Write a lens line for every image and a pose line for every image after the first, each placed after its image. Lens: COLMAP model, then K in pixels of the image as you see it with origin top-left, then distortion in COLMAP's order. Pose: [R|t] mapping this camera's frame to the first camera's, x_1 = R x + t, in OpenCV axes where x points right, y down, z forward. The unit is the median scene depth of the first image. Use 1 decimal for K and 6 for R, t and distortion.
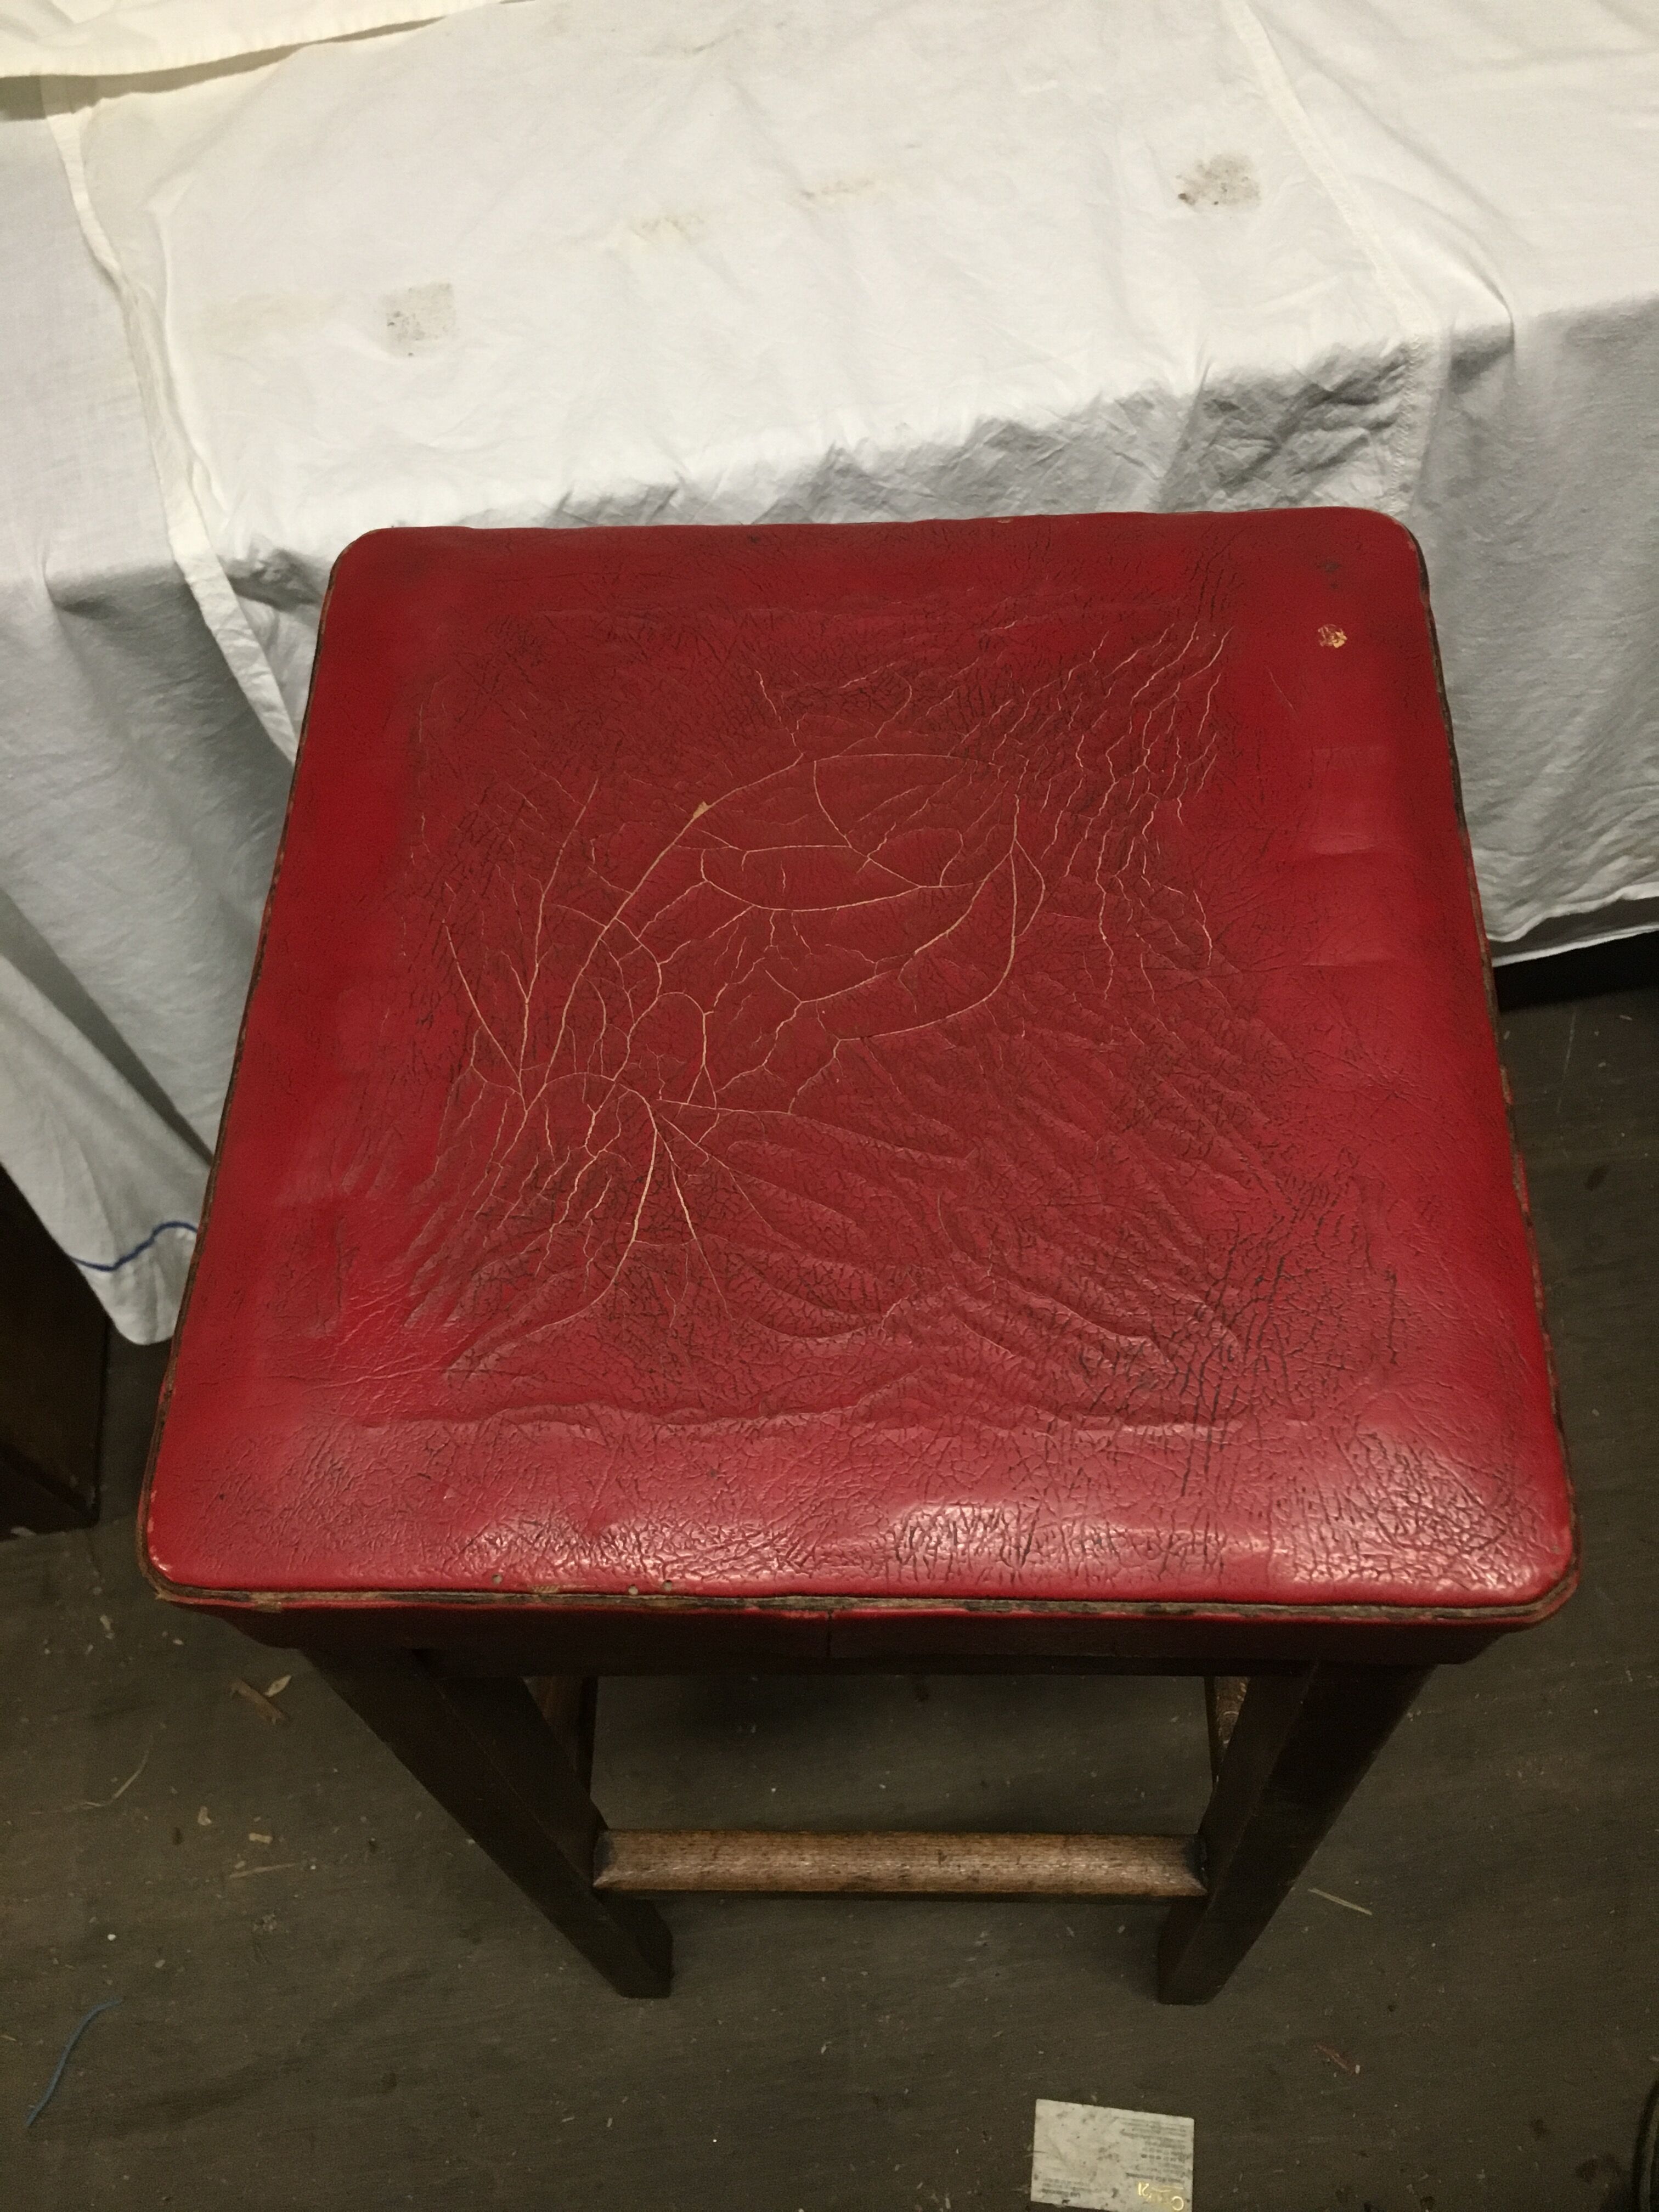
lens RADIAL K [[1888.8, 0, 840.2], [0, 1888.8, 1114.6], [0, 0, 1]] dist [0.092457, -0.124100]
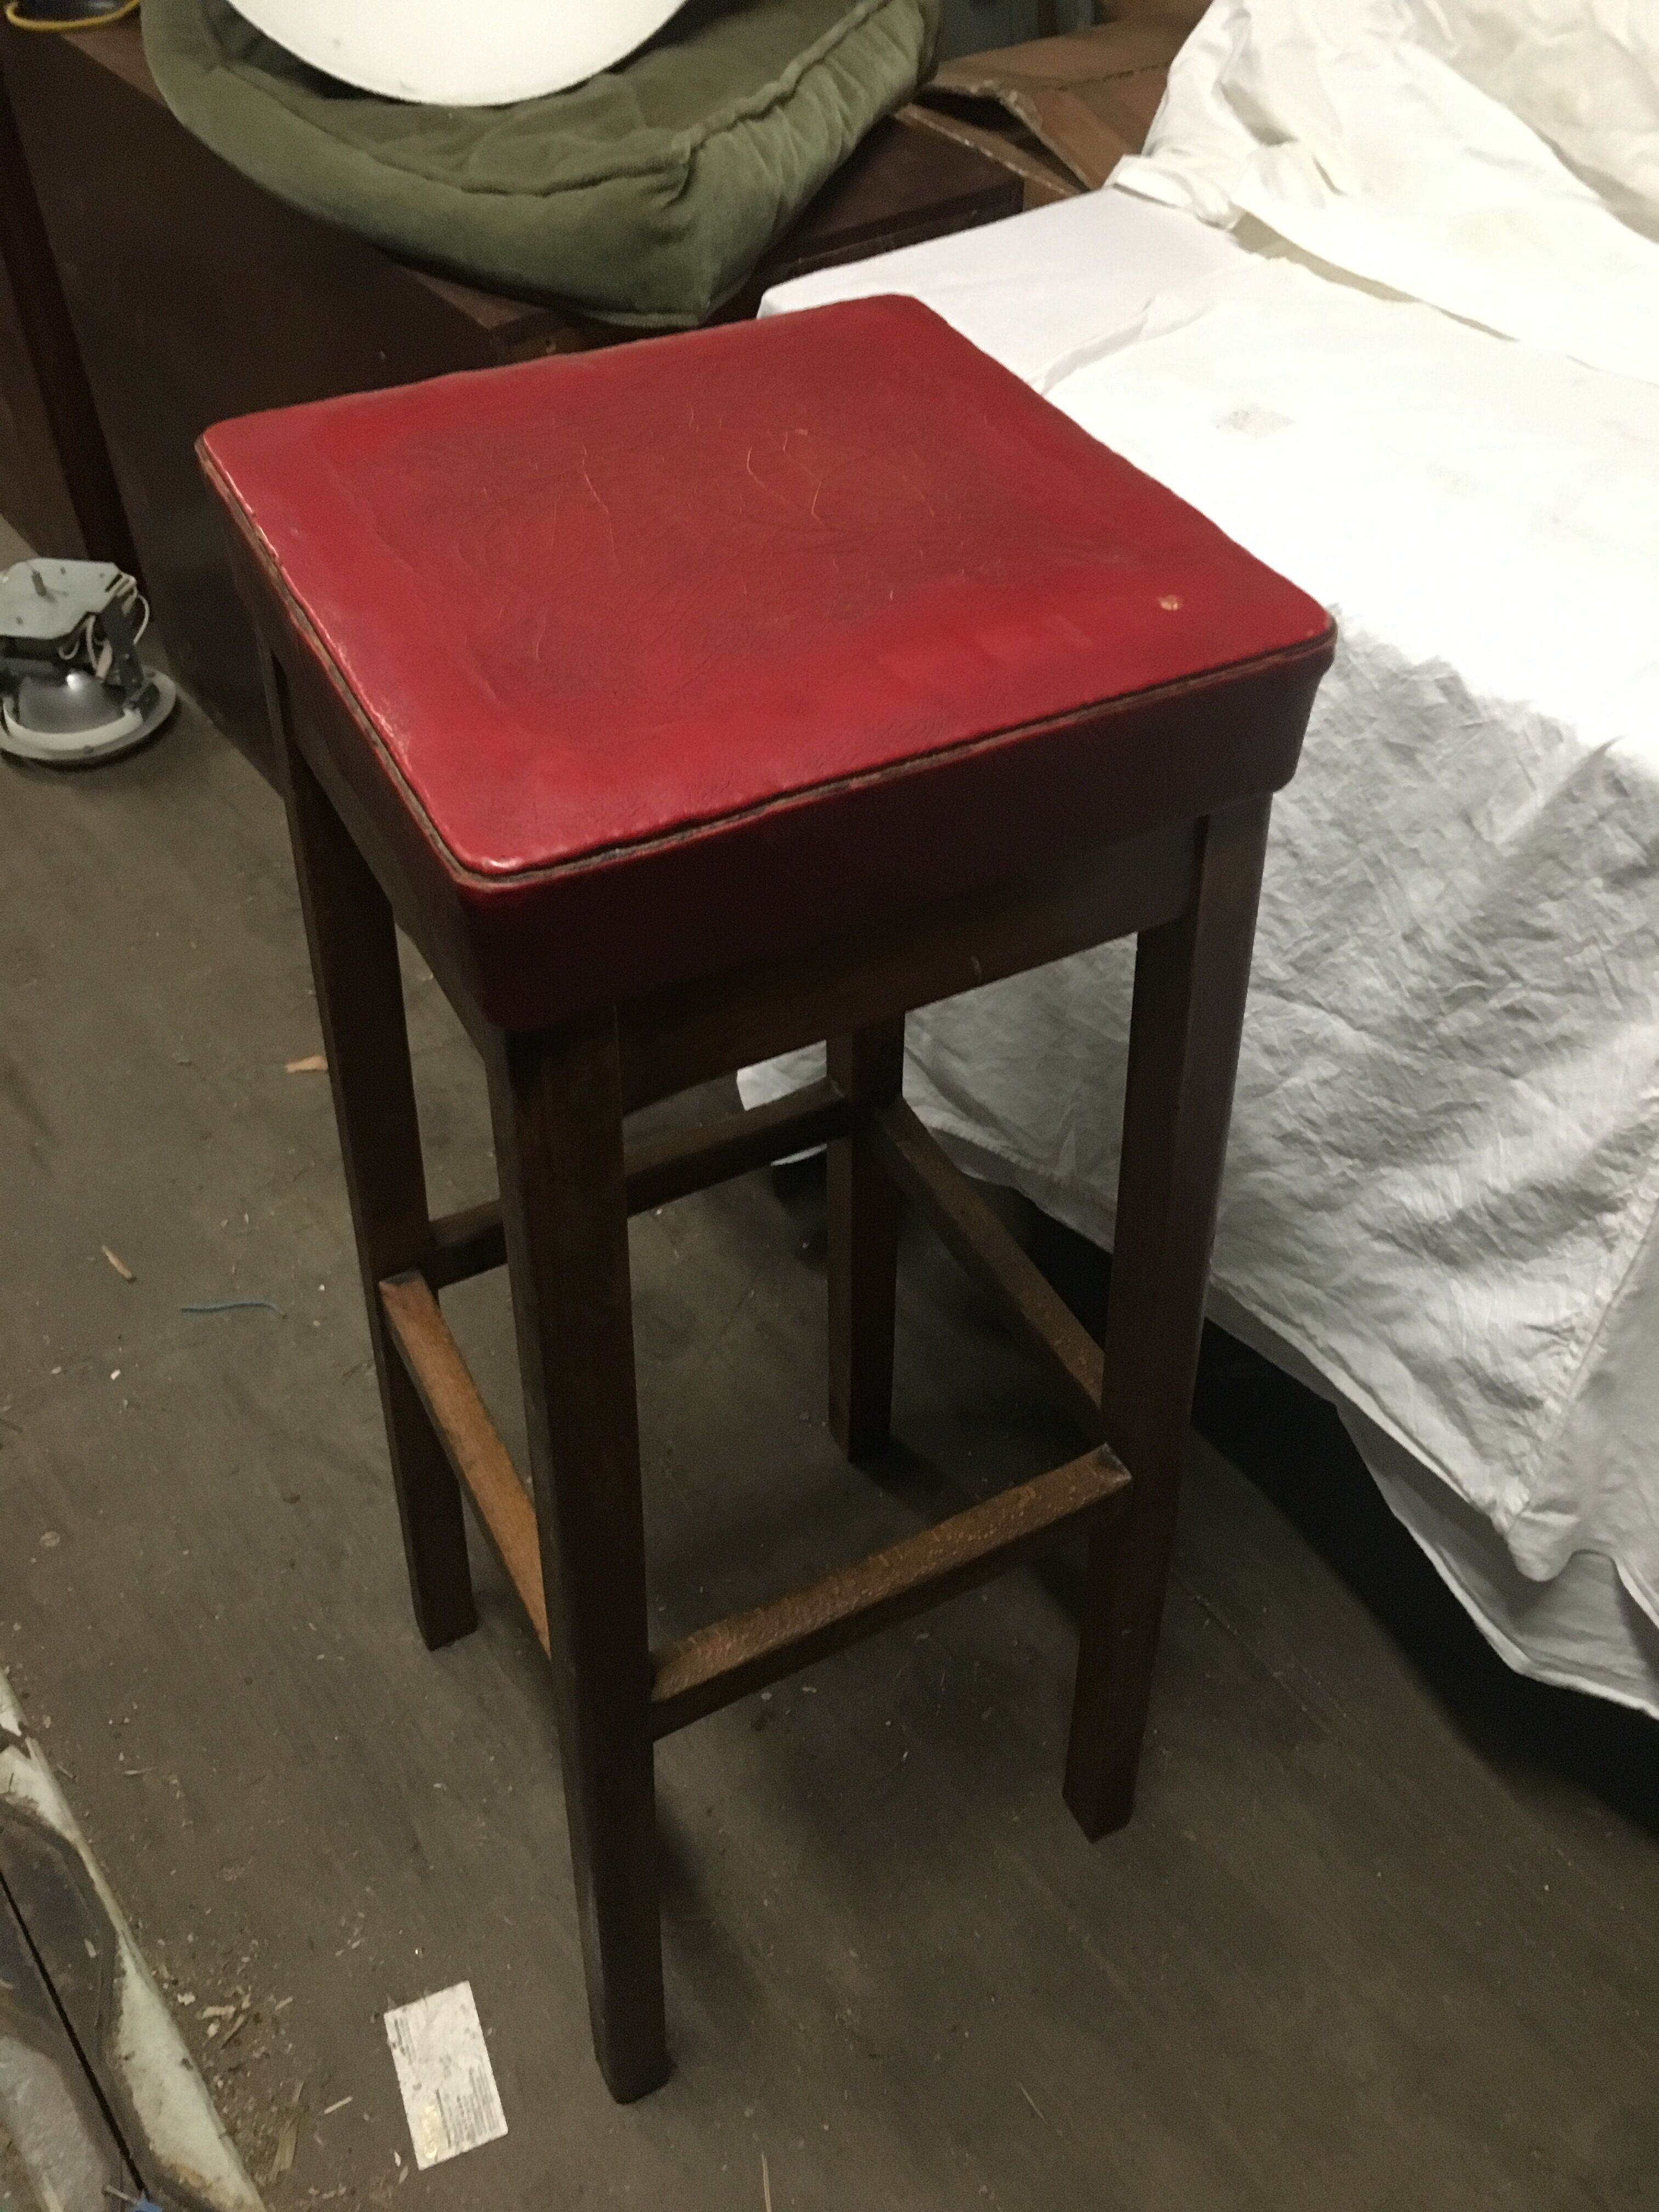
lens RADIAL K [[1888.8, 0, 840.2], [0, 1888.8, 1114.6], [0, 0, 1]] dist [0.092457, -0.124100]
pose [[0.479794, 0.658900, -0.579352, 0.714081], [-0.793321, 0.607836, 0.034301, 0.051203], [0.374752, 0.443155, 0.814355, 0.039350]]
